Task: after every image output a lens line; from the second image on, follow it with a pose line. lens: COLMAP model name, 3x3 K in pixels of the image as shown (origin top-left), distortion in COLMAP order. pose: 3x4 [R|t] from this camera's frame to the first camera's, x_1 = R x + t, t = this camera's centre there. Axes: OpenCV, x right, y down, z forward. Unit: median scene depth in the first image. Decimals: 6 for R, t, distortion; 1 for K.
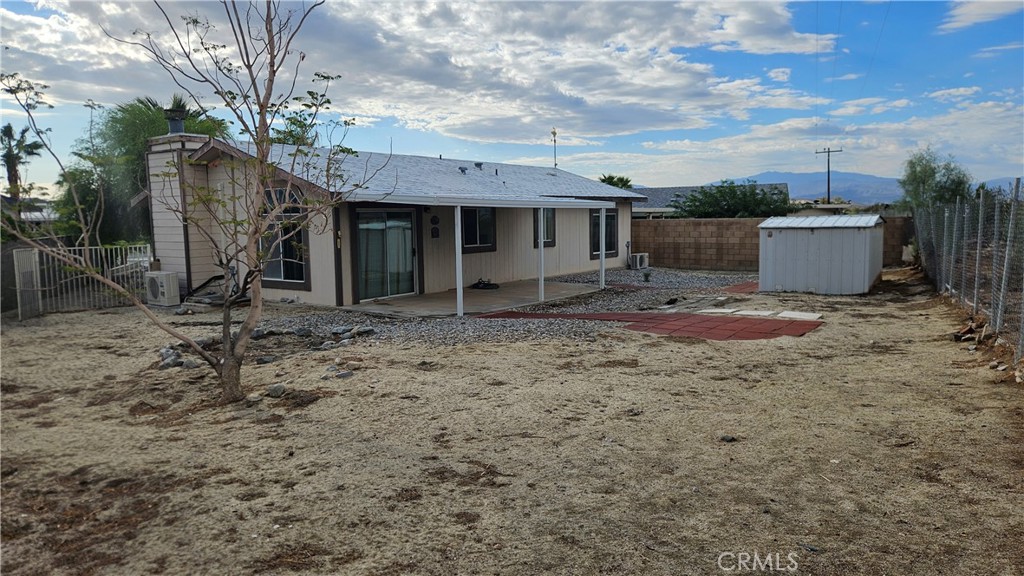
lens RADIAL K [[688.5, 0, 512.5], [0, 688.5, 287.0], [0, 0, 1]] dist [0.050439, -0.005080]
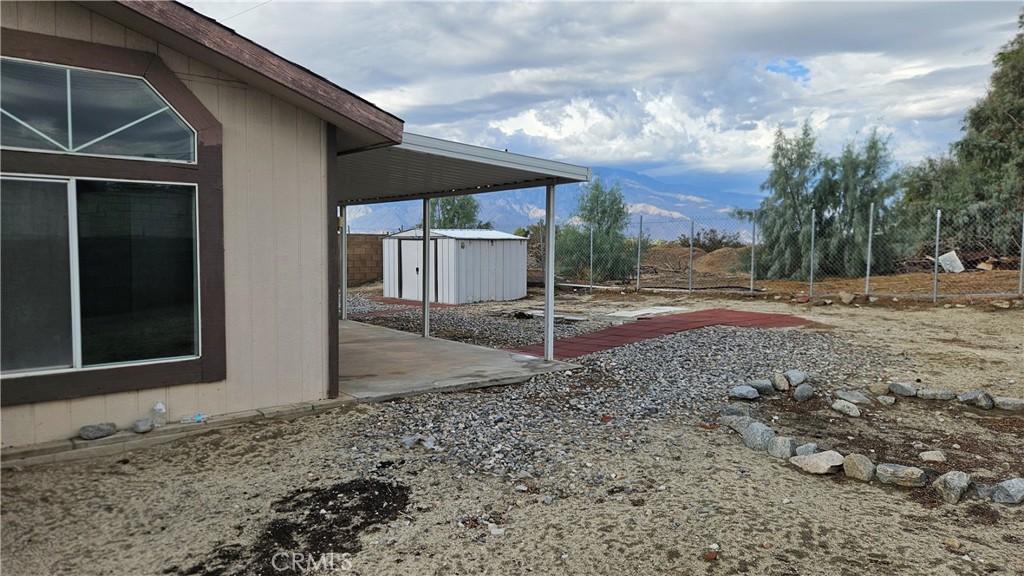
lens RADIAL K [[688.5, 0, 512.3], [0, 688.5, 289.2], [0, 0, 1]] dist [0.050439, -0.005080]
pose [[0.189183, -0.043996, 0.980956, -0.599497], [0.093428, 0.995270, 0.026620, -0.034526], [-0.977487, 0.086613, 0.192399, 0.775923]]
